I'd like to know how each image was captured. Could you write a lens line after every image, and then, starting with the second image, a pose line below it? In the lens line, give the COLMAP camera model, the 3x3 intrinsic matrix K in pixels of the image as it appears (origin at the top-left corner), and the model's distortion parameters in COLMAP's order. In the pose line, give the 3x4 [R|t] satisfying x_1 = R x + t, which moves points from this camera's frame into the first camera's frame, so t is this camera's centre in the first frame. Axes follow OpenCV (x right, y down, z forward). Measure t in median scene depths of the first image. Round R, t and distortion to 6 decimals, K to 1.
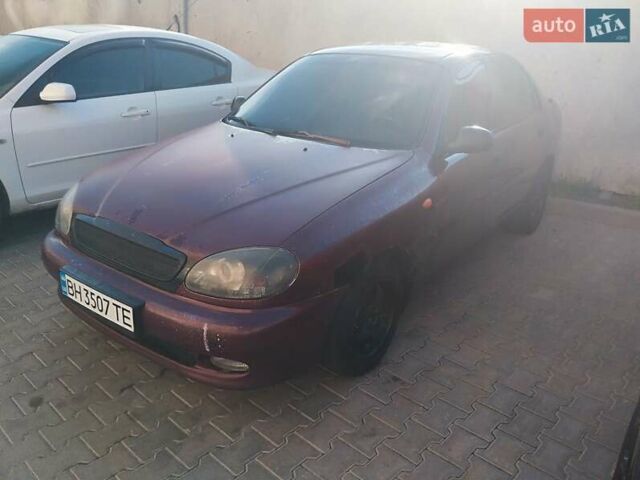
lens RADIAL K [[542.8, 0, 320.0], [0, 542.8, 240.0], [0, 0, 1]] dist [0.115697, -0.275980]
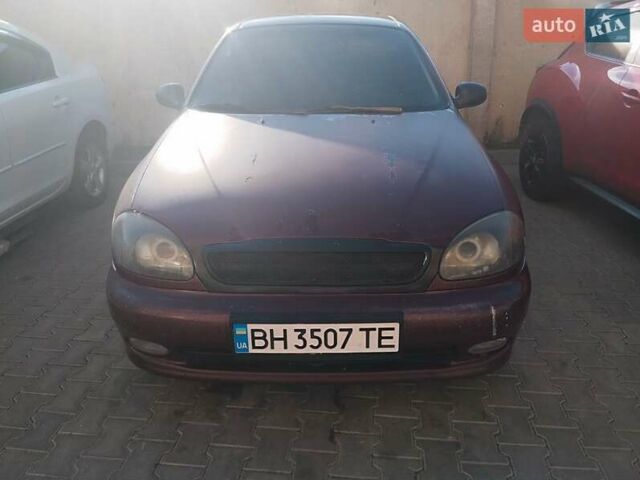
lens RADIAL K [[542.8, 0, 320.0], [0, 542.8, 240.0], [0, 0, 1]] dist [0.115697, -0.275980]
pose [[0.792770, -0.252239, 0.554879, -0.823425], [0.243750, 0.965589, 0.090689, -0.096209], [-0.558661, 0.063356, 0.826973, 0.359760]]
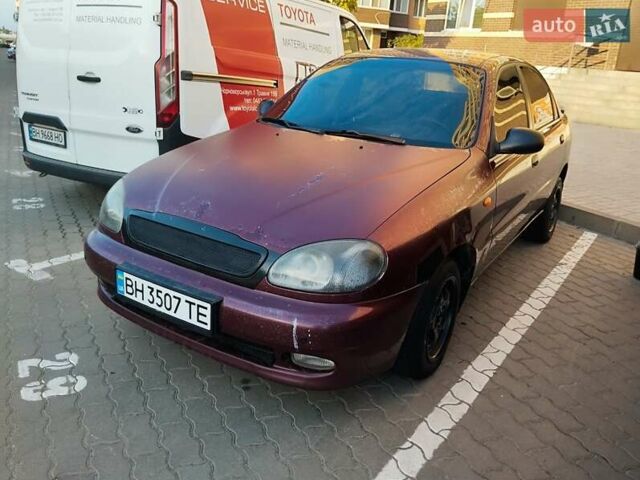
lens RADIAL K [[542.8, 0, 320.0], [0, 542.8, 240.0], [0, 0, 1]] dist [0.115697, -0.275980]
pose [[0.997267, 0.002711, 0.073833, -0.213192], [-0.000045, 0.999349, -0.036083, 0.044652], [-0.073883, 0.035981, 0.996618, 0.039061]]
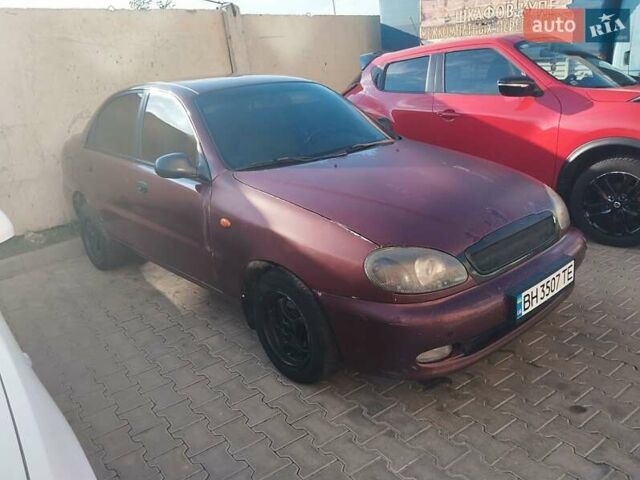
lens RADIAL K [[542.8, 0, 320.0], [0, 542.8, 240.0], [0, 0, 1]] dist [0.115697, -0.275980]
pose [[0.166671, -0.347405, 0.922784, -1.501652], [0.428477, 0.868410, 0.249543, -0.451246], [-0.888047, 0.353800, 0.293594, 1.077285]]
